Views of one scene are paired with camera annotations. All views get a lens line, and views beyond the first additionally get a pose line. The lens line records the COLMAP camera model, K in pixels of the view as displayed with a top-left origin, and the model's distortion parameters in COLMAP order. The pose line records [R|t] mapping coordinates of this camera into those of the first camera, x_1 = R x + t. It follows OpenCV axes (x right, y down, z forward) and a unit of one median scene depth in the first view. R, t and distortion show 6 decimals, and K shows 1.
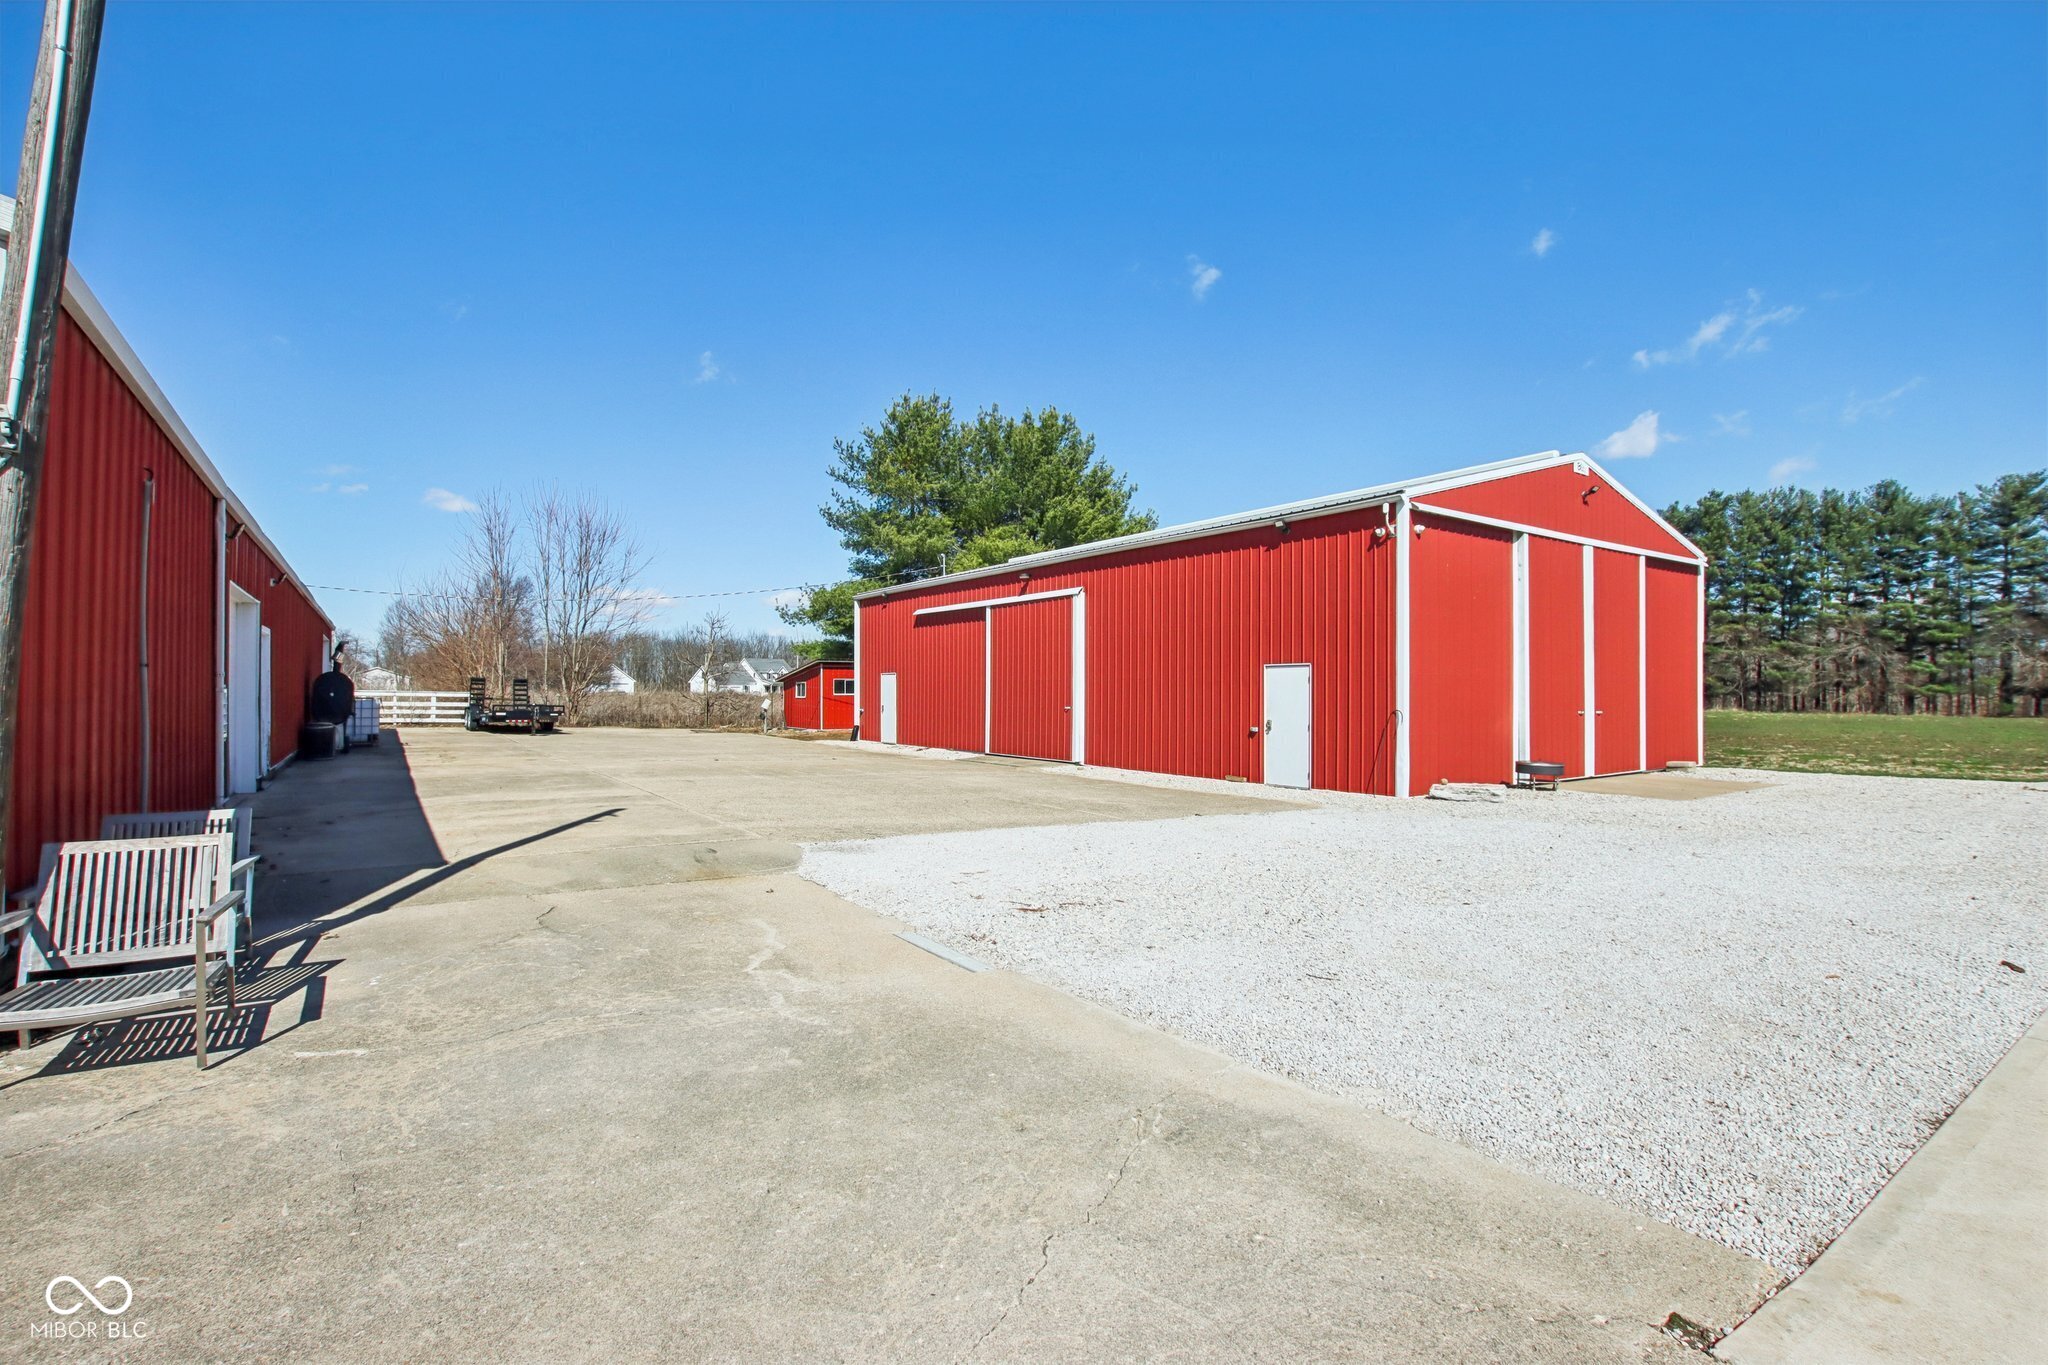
lens RADIAL K [[948.5, 0, 1024.0], [0, 948.5, 682.5], [0, 0, 1]] dist [-0.003754, 0.000119]
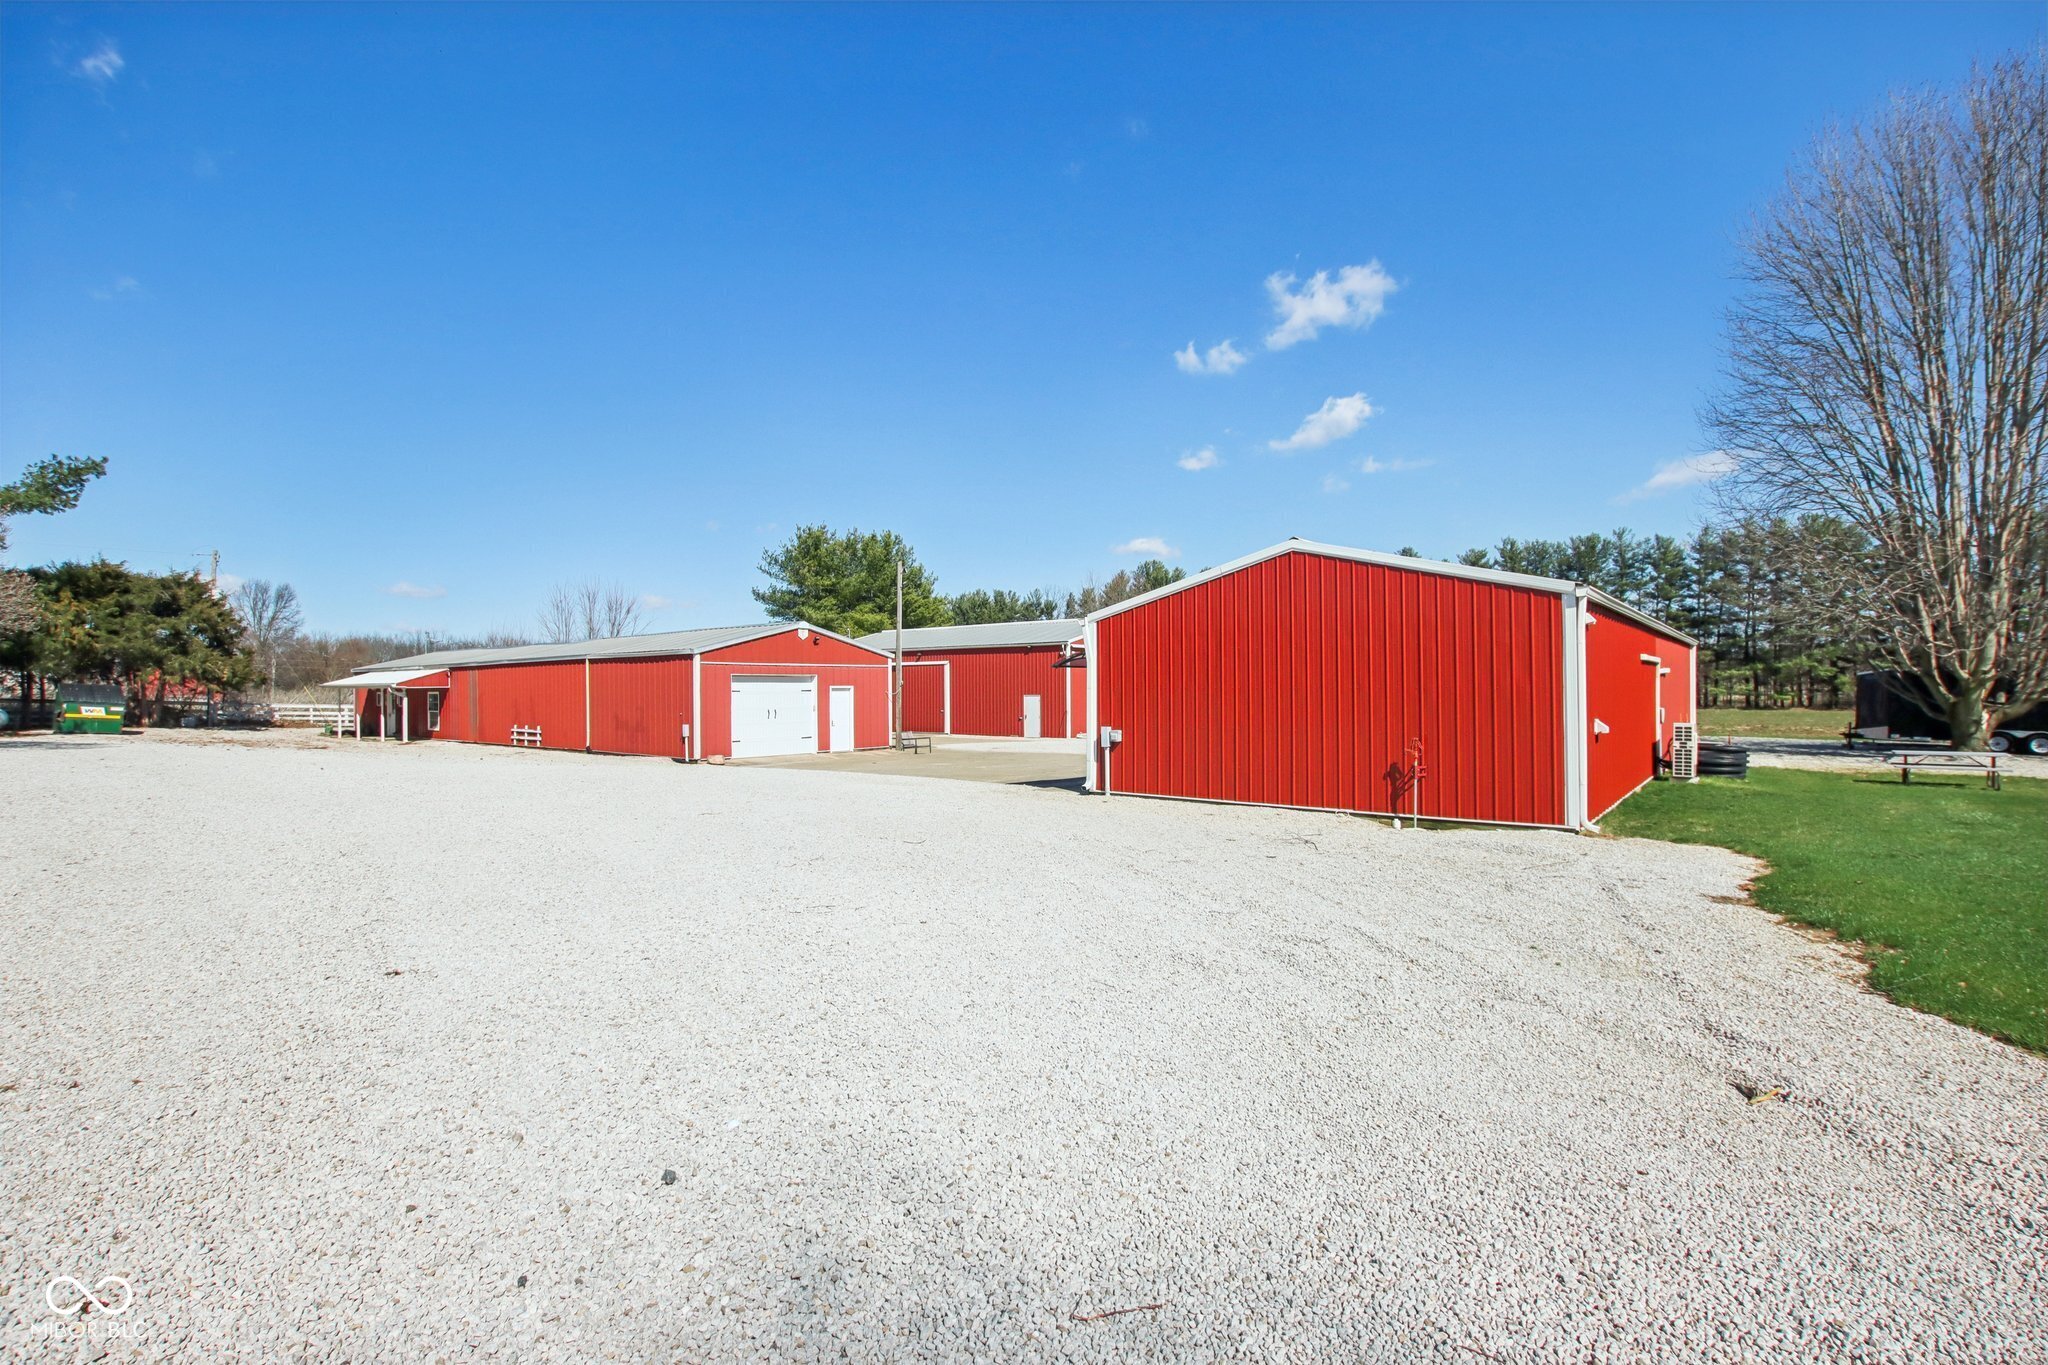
lens RADIAL K [[948.5, 0, 1024.0], [0, 948.5, 682.5], [0, 0, 1]] dist [-0.003754, 0.000119]
pose [[0.958887, -0.010044, 0.283610, -0.247099], [0.007362, 0.999918, 0.010521, -0.038793], [-0.283692, -0.008000, 0.958882, -0.770712]]
